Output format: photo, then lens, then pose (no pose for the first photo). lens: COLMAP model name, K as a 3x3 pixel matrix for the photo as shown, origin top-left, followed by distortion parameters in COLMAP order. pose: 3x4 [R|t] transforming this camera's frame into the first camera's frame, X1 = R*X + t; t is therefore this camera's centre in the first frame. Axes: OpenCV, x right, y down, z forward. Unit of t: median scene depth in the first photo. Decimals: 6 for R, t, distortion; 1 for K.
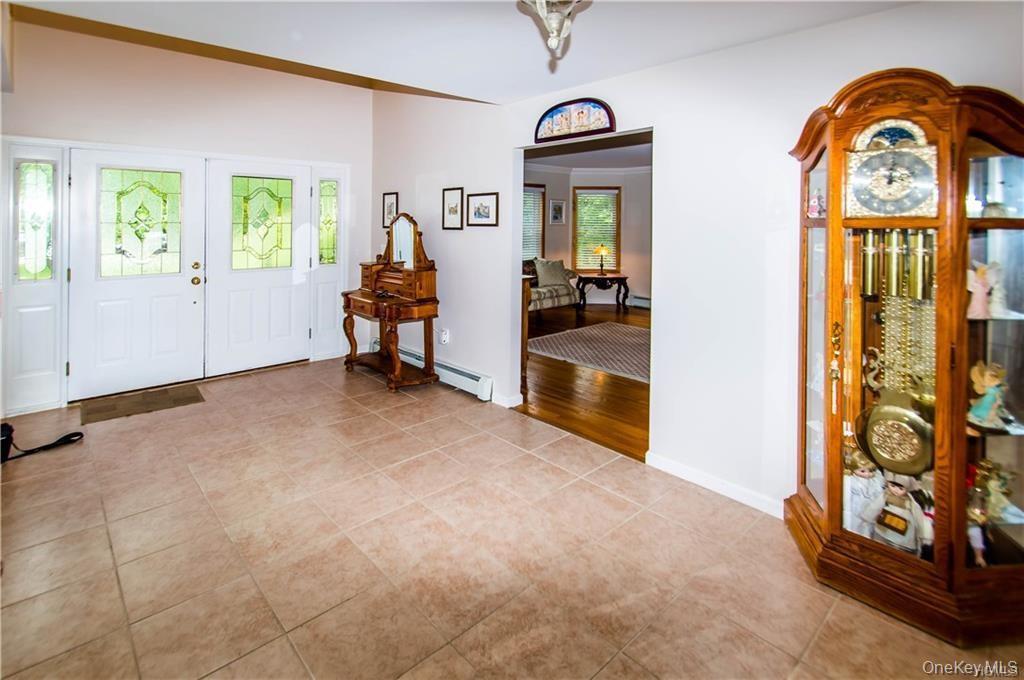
lens RADIAL K [[468.9, 0, 475.7], [0, 468.9, 345.5], [0, 0, 1]] dist [0.001659, 0.000045]
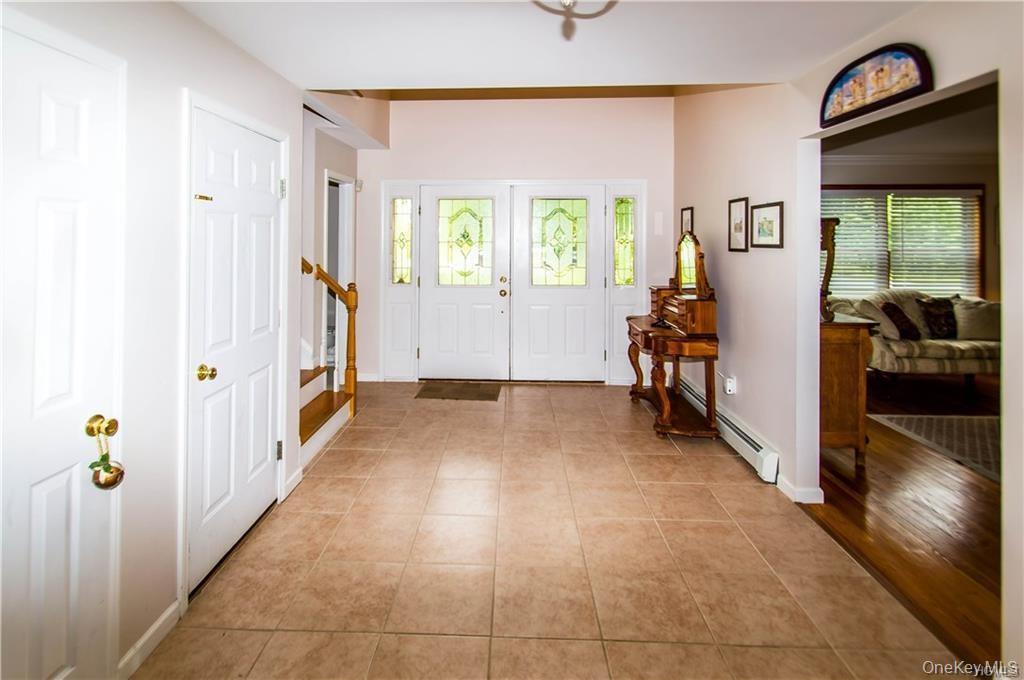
lens RADIAL K [[490.4, 0, 512.0], [0, 490.4, 340.0], [0, 0, 1]] dist [-0.022409, -0.000631]
pose [[0.739478, 0.133320, -0.659847, 0.209203], [-0.171190, 0.985212, 0.007209, -0.040083], [0.651051, 0.107628, 0.751365, 0.150161]]
